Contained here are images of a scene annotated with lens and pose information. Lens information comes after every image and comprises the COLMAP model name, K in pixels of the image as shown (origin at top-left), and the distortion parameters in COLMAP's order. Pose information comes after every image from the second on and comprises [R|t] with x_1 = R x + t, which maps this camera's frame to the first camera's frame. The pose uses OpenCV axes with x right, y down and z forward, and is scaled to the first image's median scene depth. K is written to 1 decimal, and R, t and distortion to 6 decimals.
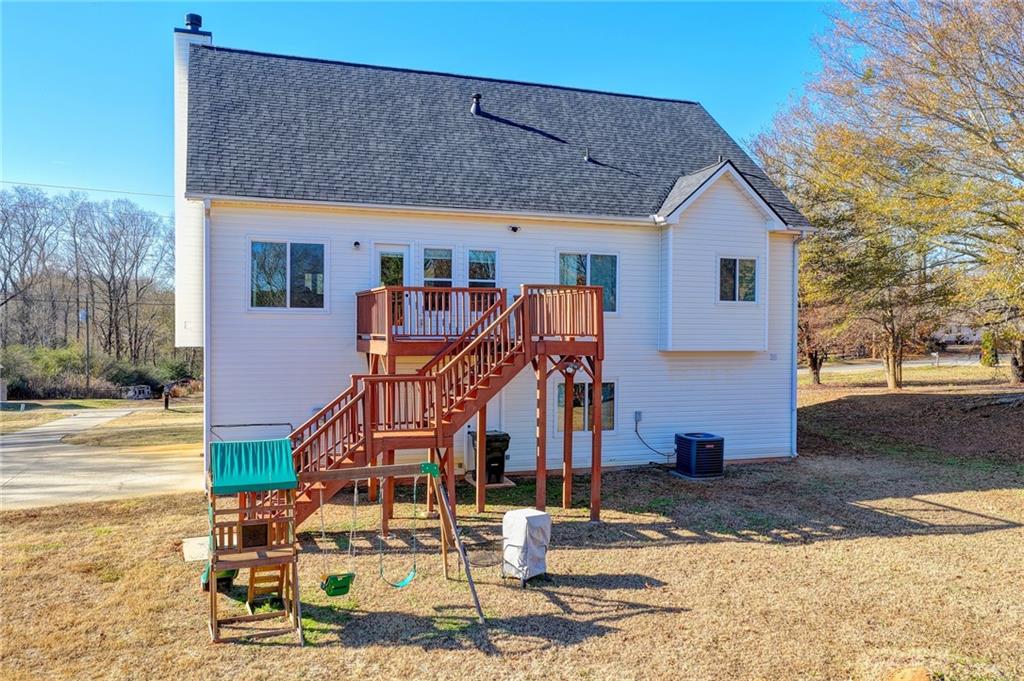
lens RADIAL K [[845.0, 0, 514.8], [0, 845.0, 340.0], [0, 0, 1]] dist [-0.015814, 0.031641]
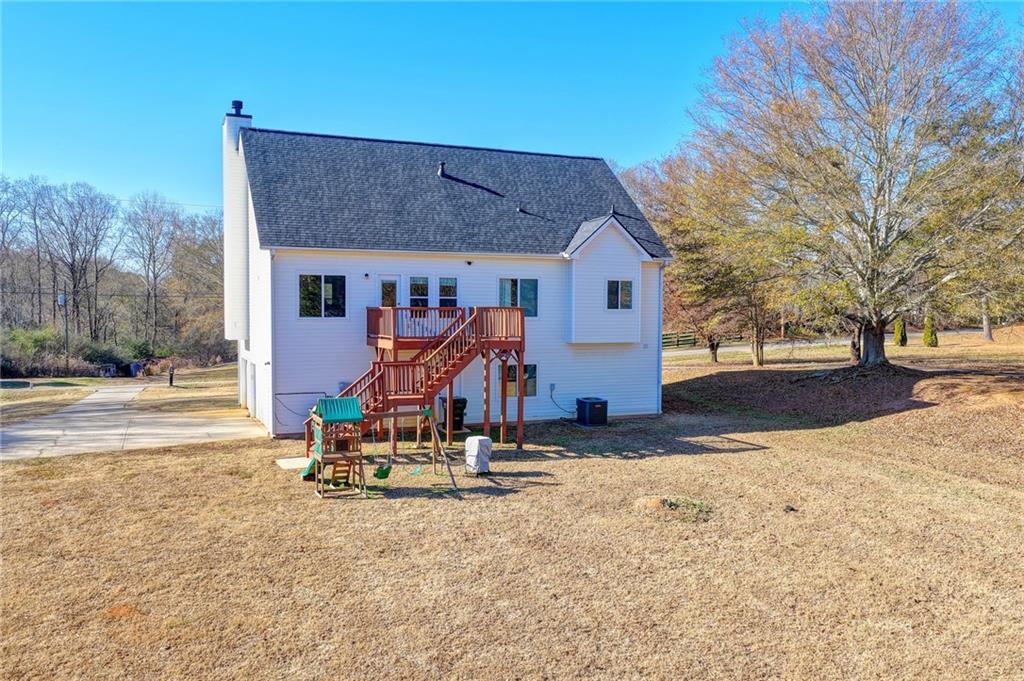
lens RADIAL K [[845.0, 0, 512.4], [0, 845.0, 340.2], [0, 0, 1]] dist [-0.015814, 0.031641]
pose [[0.998352, -0.002646, 0.057321, -0.010148], [0.001009, 0.999592, 0.028561, -0.035689], [-0.057373, -0.028456, 0.997947, -0.498210]]
